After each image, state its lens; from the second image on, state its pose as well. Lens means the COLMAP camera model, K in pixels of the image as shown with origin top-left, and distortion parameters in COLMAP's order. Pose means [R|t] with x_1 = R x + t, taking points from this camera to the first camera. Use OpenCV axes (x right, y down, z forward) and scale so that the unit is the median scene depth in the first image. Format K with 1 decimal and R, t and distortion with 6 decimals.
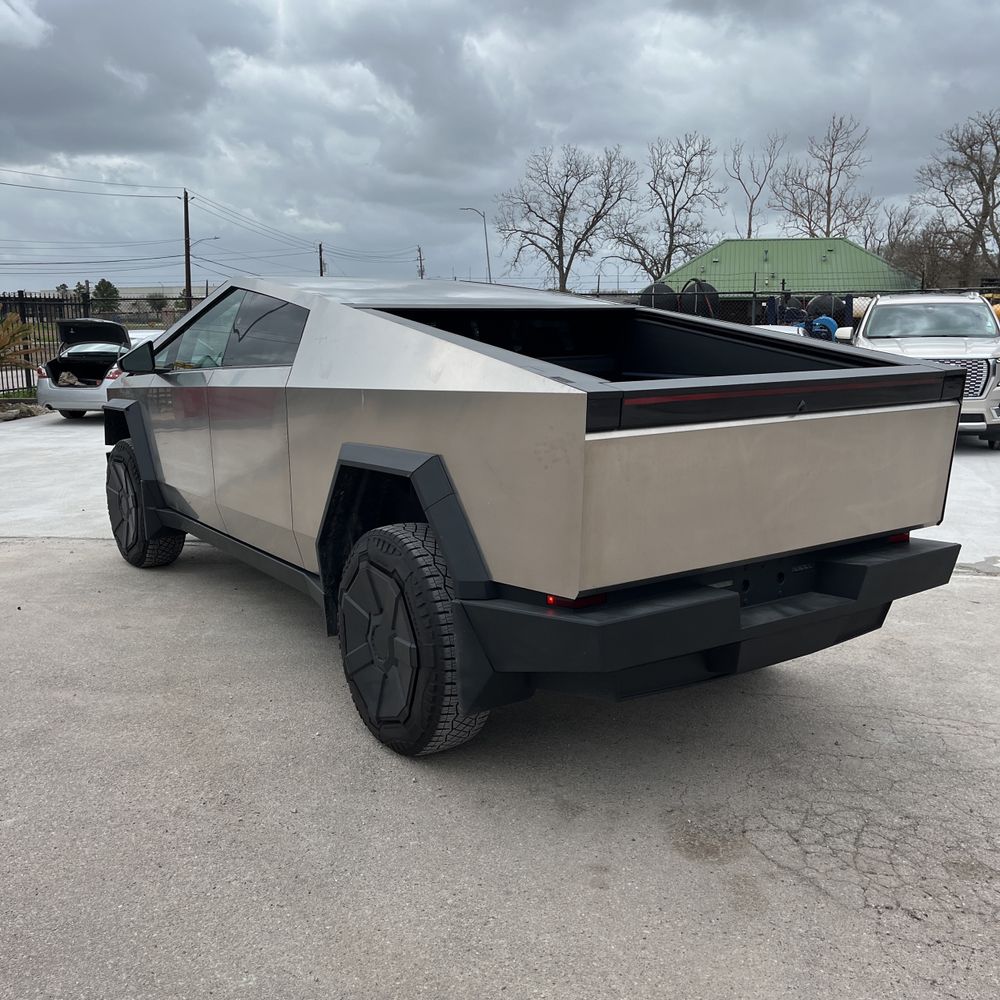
lens RADIAL K [[989.3, 0, 500.0], [0, 989.3, 500.0], [0, 0, 1]] dist [0.033080, -0.021205]
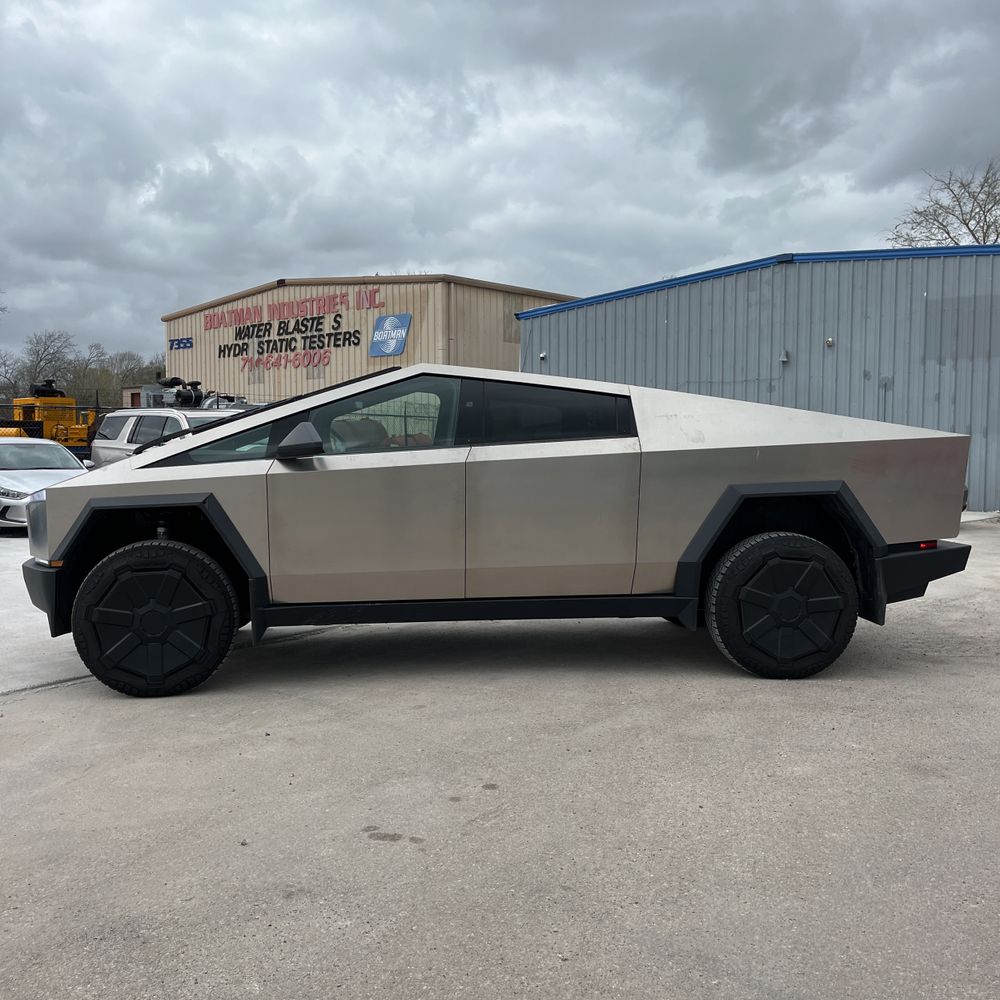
lens RADIAL K [[997.2, 0, 478.1], [0, 997.2, 517.1], [0, 0, 1]] dist [0.049658, -0.039606]
pose [[0.498313, -0.061969, 0.864780, -0.264650], [0.155687, 0.987625, -0.018940, -0.006617], [-0.852904, 0.144073, 0.501794, 0.095589]]
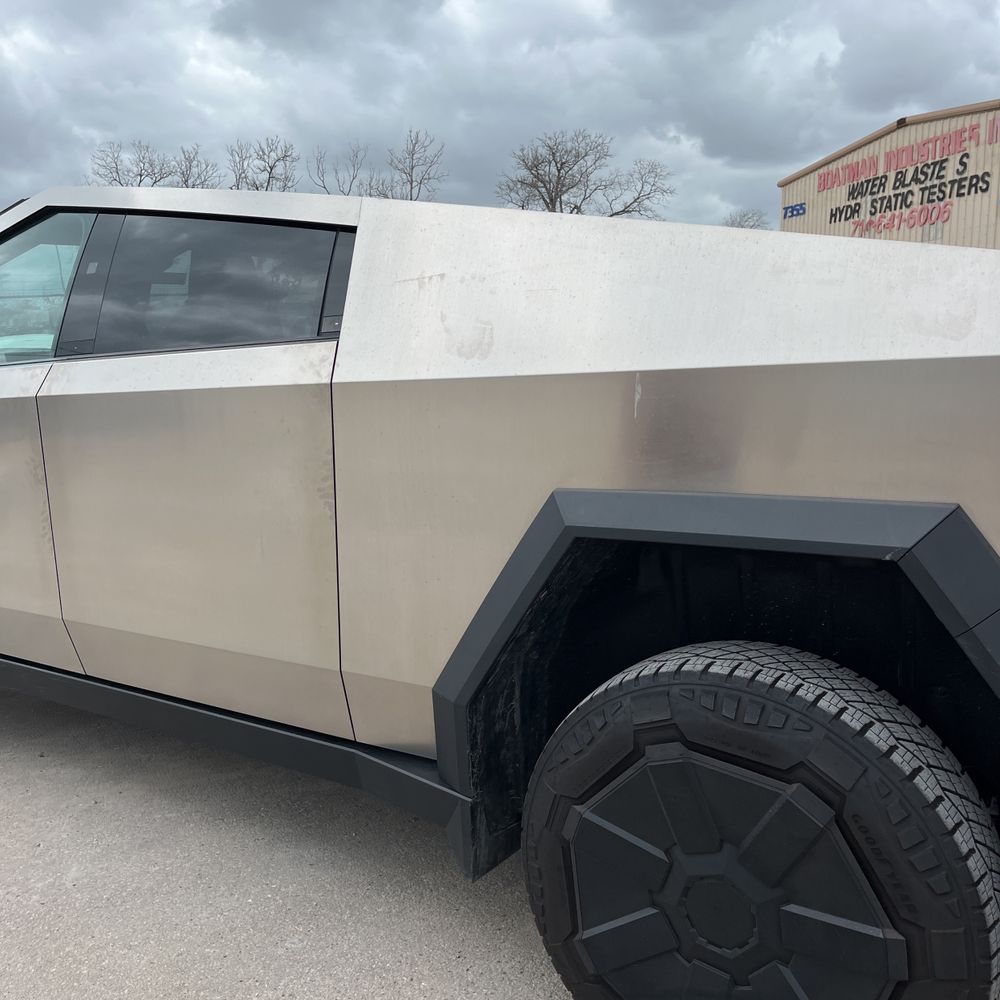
lens RADIAL K [[997.2, 0, 478.1], [0, 997.2, 517.1], [0, 0, 1]] dist [0.049658, -0.039606]
pose [[0.925802, -0.082004, 0.369007, -0.059973], [0.080943, 0.996549, 0.018383, -0.009244], [-0.369241, 0.012849, 0.929245, 0.093884]]
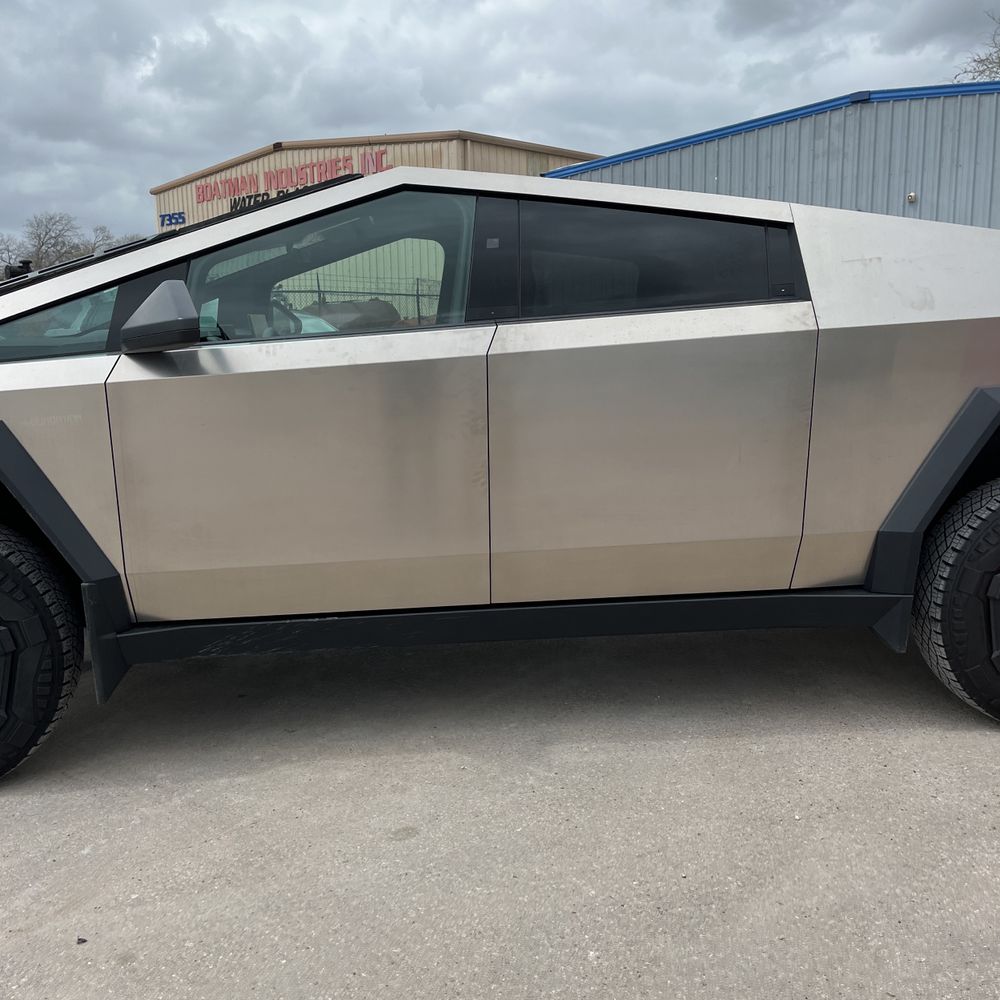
lens RADIAL K [[1005.8, 0, 499.2], [0, 1005.8, 506.4], [0, 0, 1]] dist [0.040315, -0.022824]
pose [[0.498292, -0.158037, 0.852484, -0.171358], [0.170299, 0.981933, 0.082492, -0.015800], [-0.850120, 0.104072, 0.516203, 0.150114]]
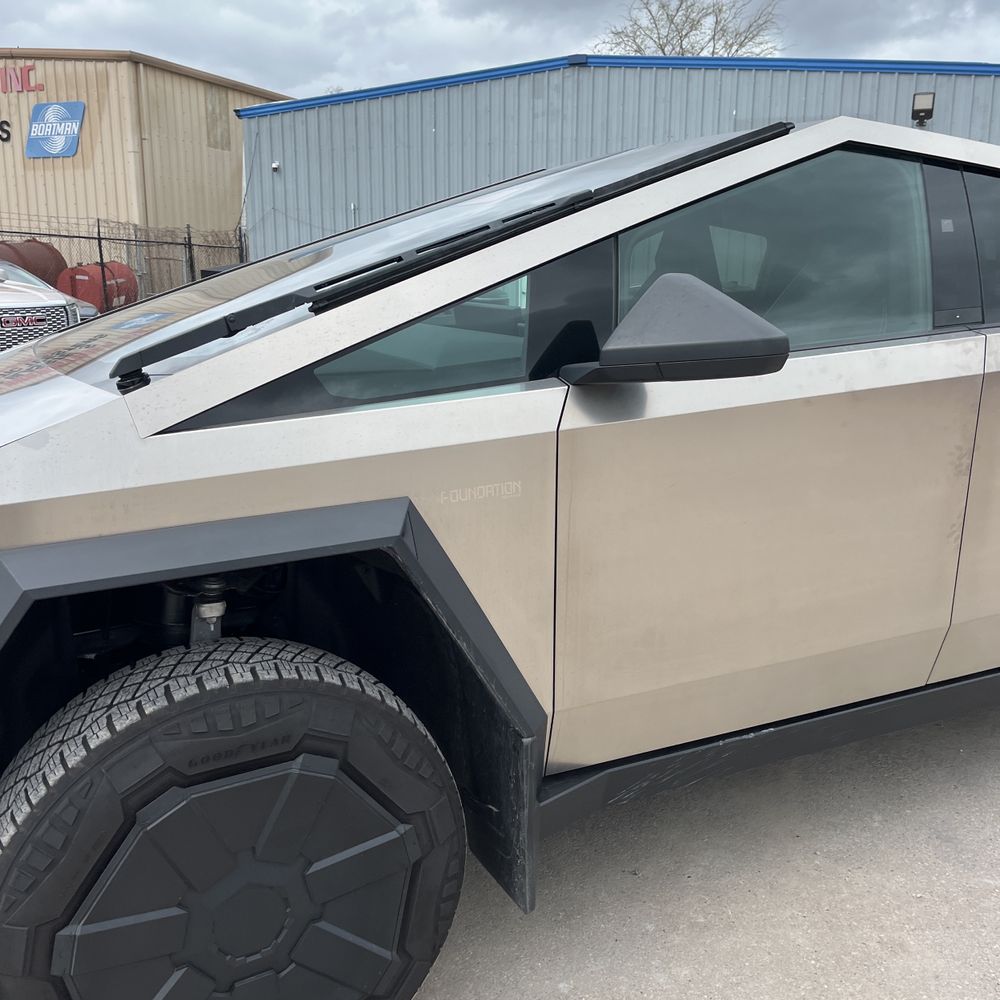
lens RADIAL K [[1000.5, 0, 500.0], [0, 1000.5, 500.0], [0, 0, 1]] dist [0.096997, -0.134319]
pose [[0.162667, -0.213275, 0.963355, -0.166157], [0.171431, 0.967619, 0.185272, -0.038385], [-0.971674, 0.135011, 0.193962, 0.241290]]
